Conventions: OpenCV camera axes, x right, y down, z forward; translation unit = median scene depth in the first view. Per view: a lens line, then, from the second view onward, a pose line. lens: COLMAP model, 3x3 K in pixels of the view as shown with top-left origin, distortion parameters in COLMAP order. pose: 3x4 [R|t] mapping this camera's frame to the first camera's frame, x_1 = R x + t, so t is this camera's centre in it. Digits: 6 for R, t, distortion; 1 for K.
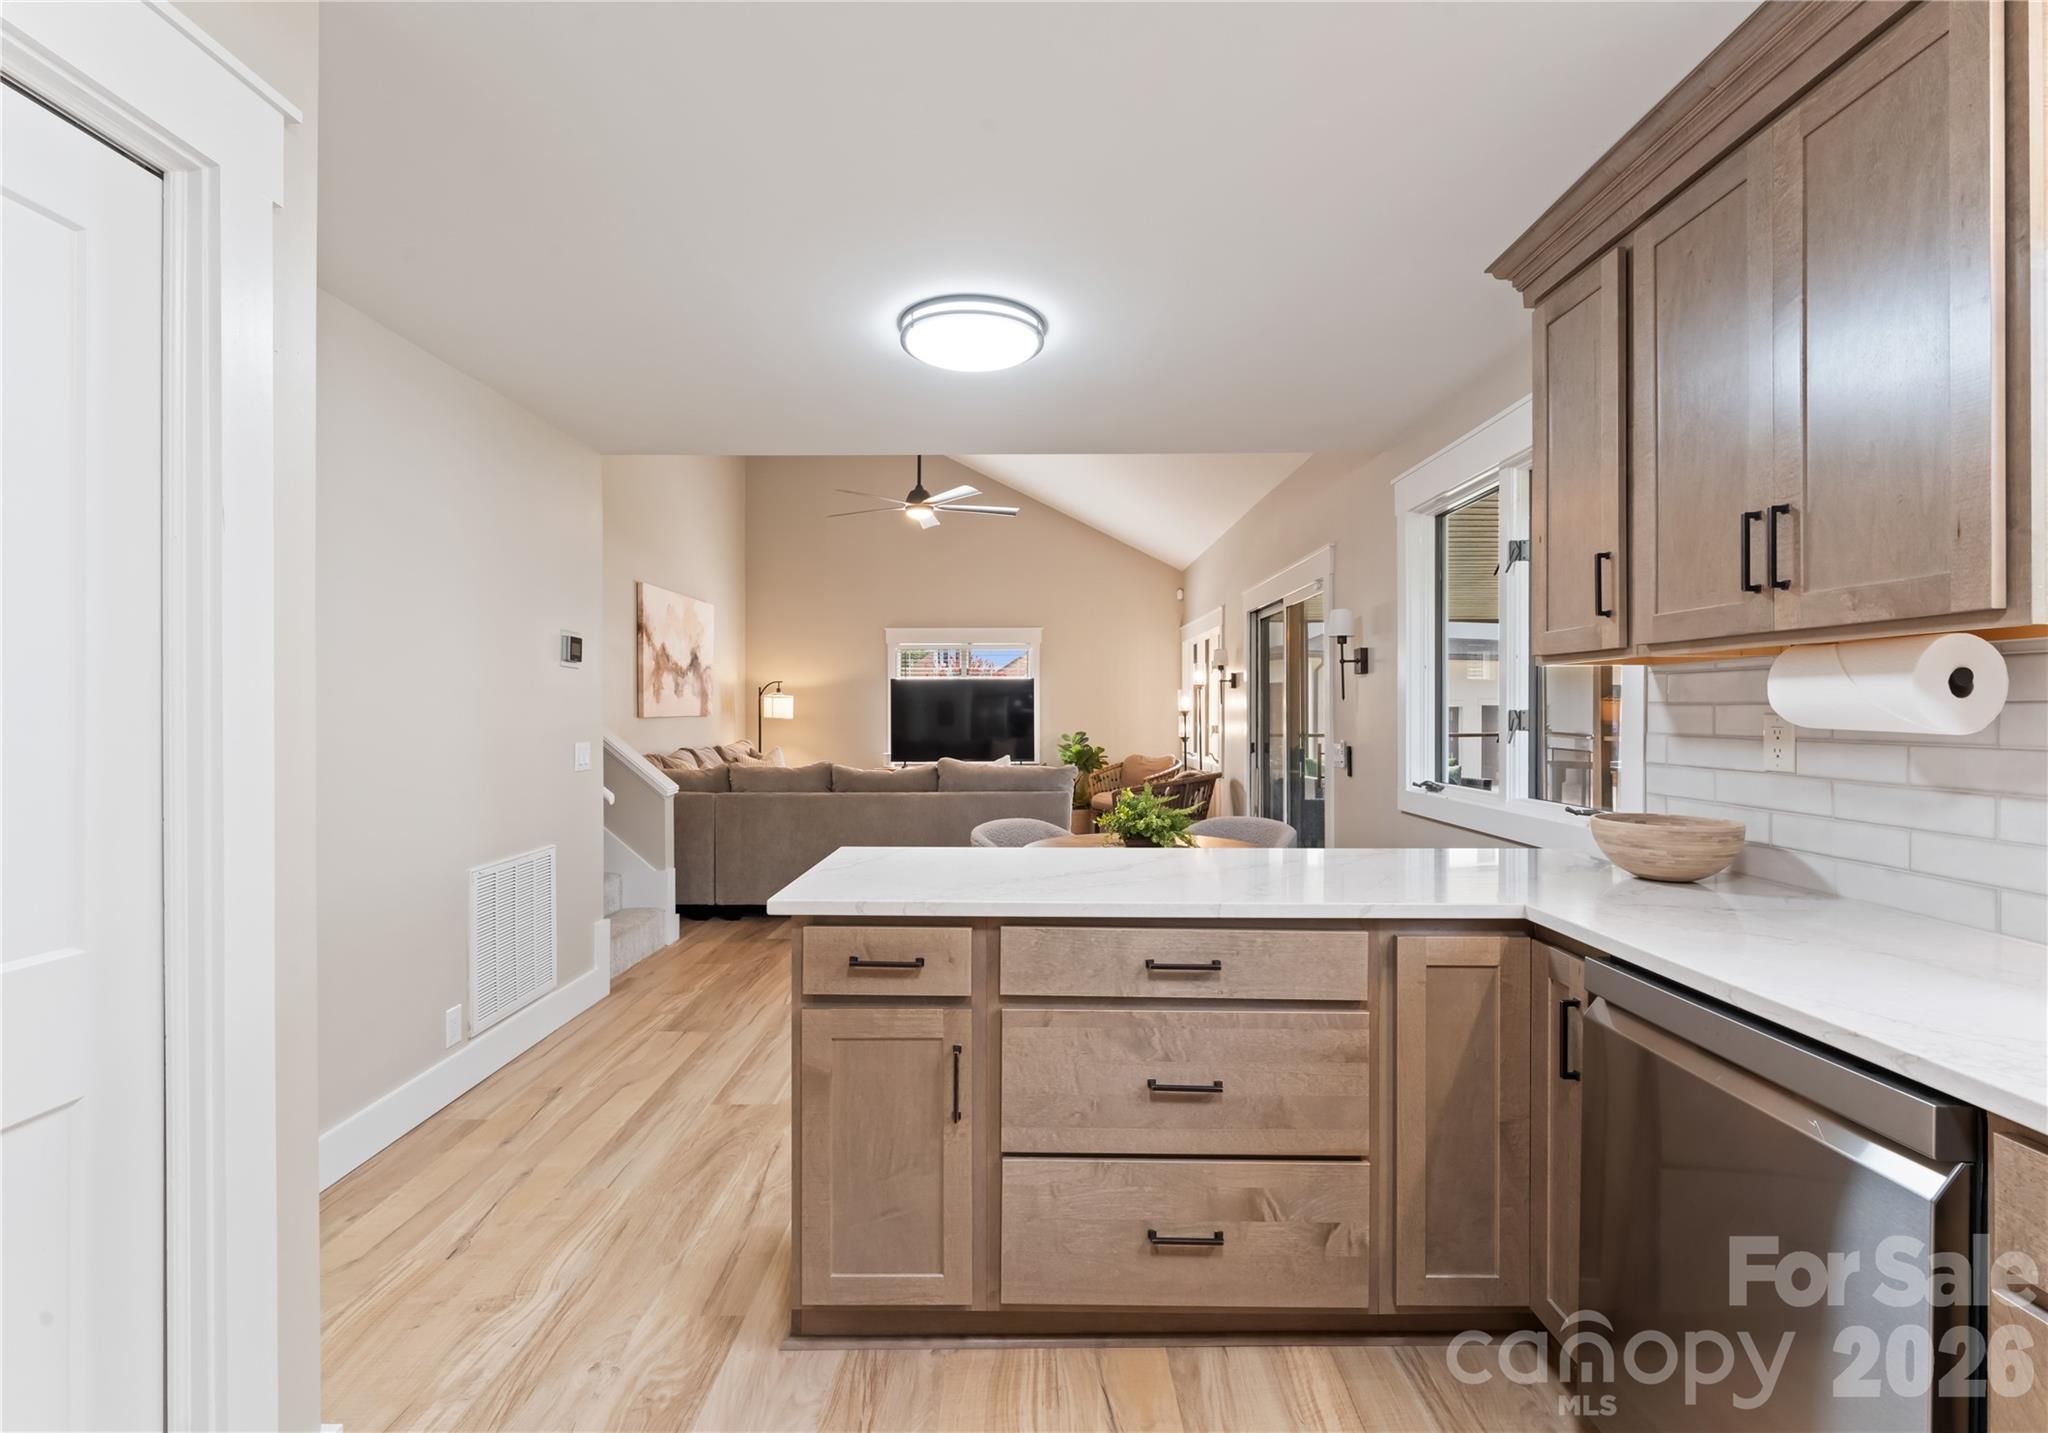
lens RADIAL K [[919.1, 0, 1021.9], [0, 919.1, 710.9], [0, 0, 1]] dist [-0.003300, -0.000317]
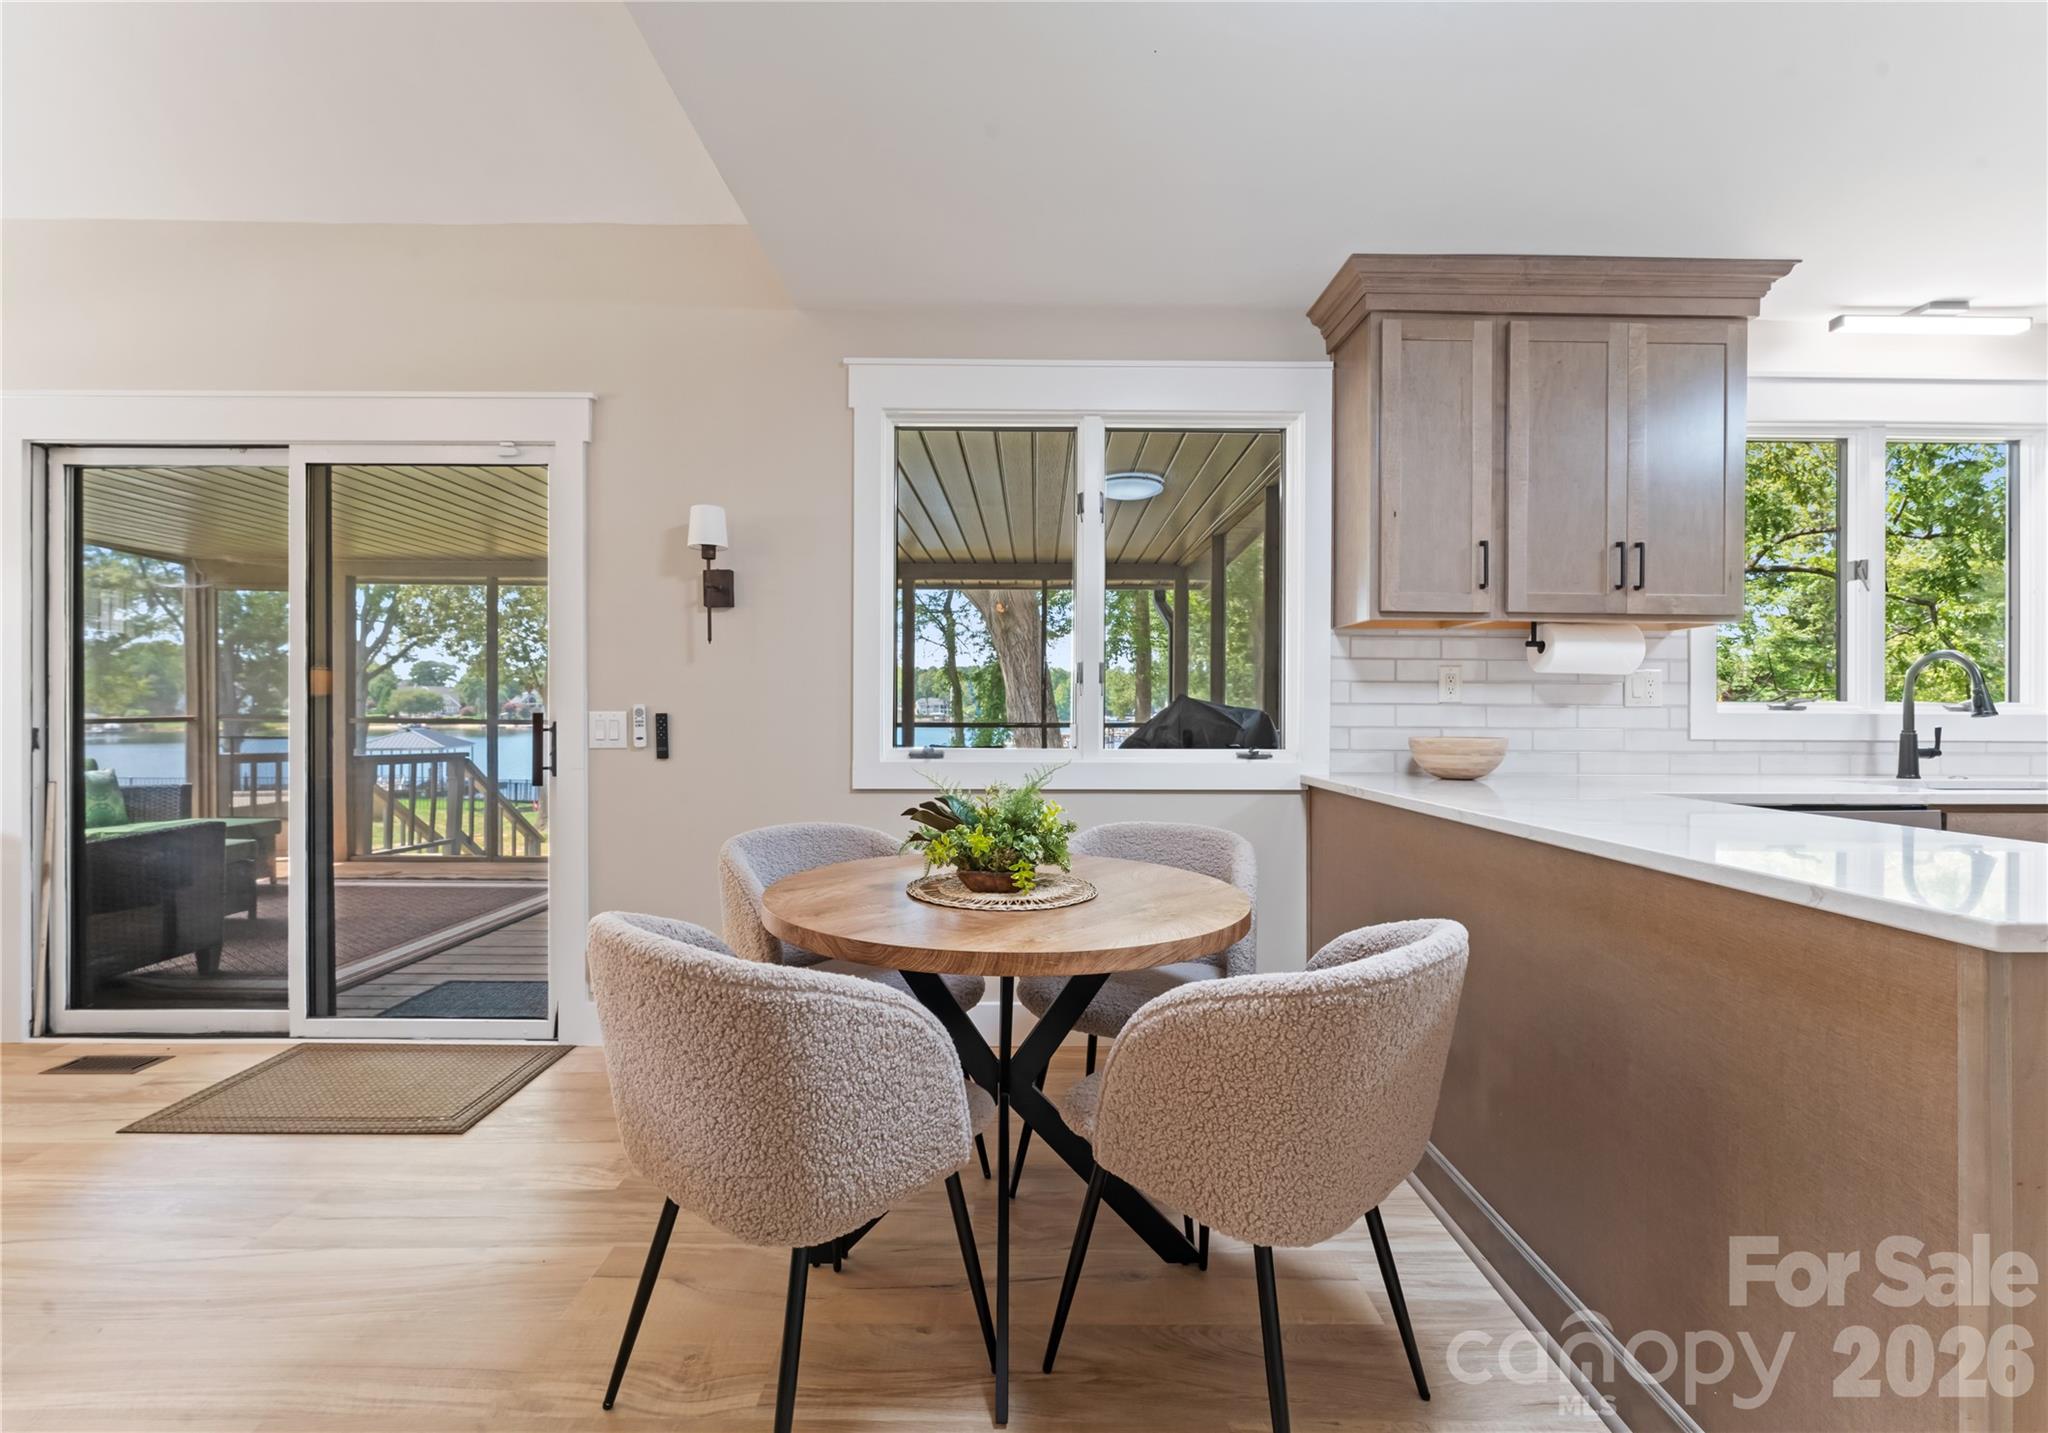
lens RADIAL K [[881.9, 0, 1032.4], [0, 881.9, 714.2], [0, 0, 1]] dist [-0.003945, 0.000200]
pose [[-0.017948, -0.002337, 0.999836, -0.739091], [-0.003909, 0.999990, 0.002267, 0.093605], [-0.999831, -0.003868, -0.017957, 1.914322]]
